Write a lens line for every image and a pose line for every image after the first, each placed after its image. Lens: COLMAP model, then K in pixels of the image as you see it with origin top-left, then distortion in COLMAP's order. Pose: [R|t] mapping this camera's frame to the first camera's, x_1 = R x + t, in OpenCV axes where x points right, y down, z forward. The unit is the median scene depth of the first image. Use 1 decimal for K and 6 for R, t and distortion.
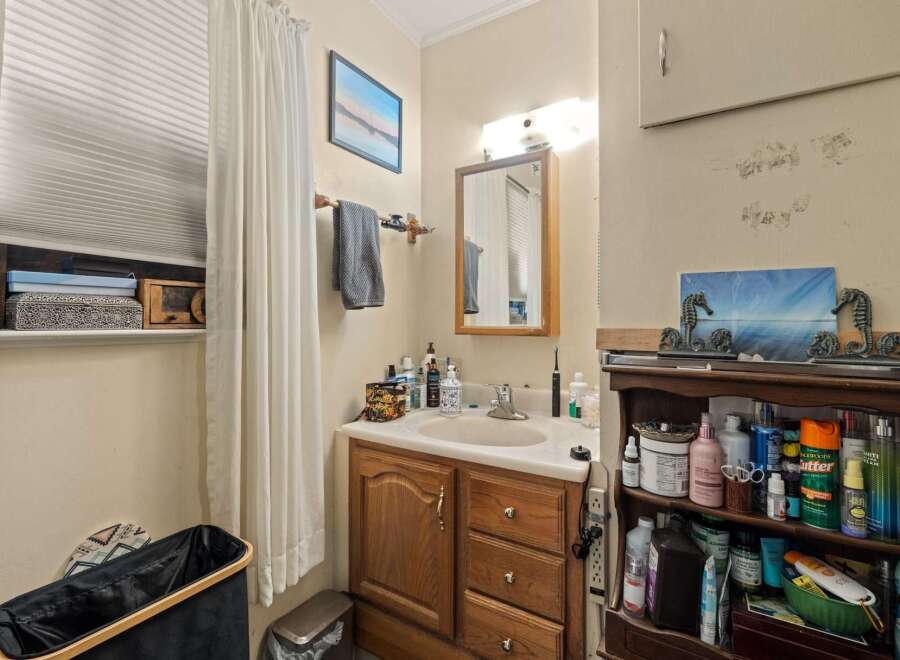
lens RADIAL K [[426.6, 0, 398.8], [0, 426.6, 317.8], [0, 0, 1]] dist [-0.003394, 0.001560]
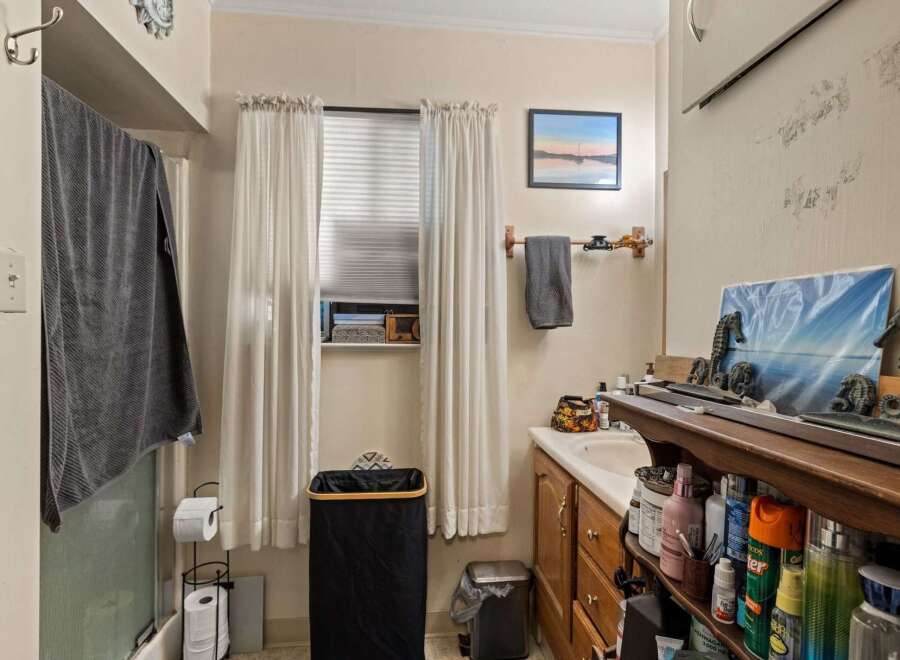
lens RADIAL K [[426.6, 0, 442.5], [0, 426.6, 330.1], [0, 0, 1]] dist [-0.003394, 0.001560]
pose [[0.615522, -0.000724, -0.788119, 0.854580], [0.004071, 0.999989, 0.002260, -0.028223], [0.788109, -0.004600, 0.615518, 0.113172]]
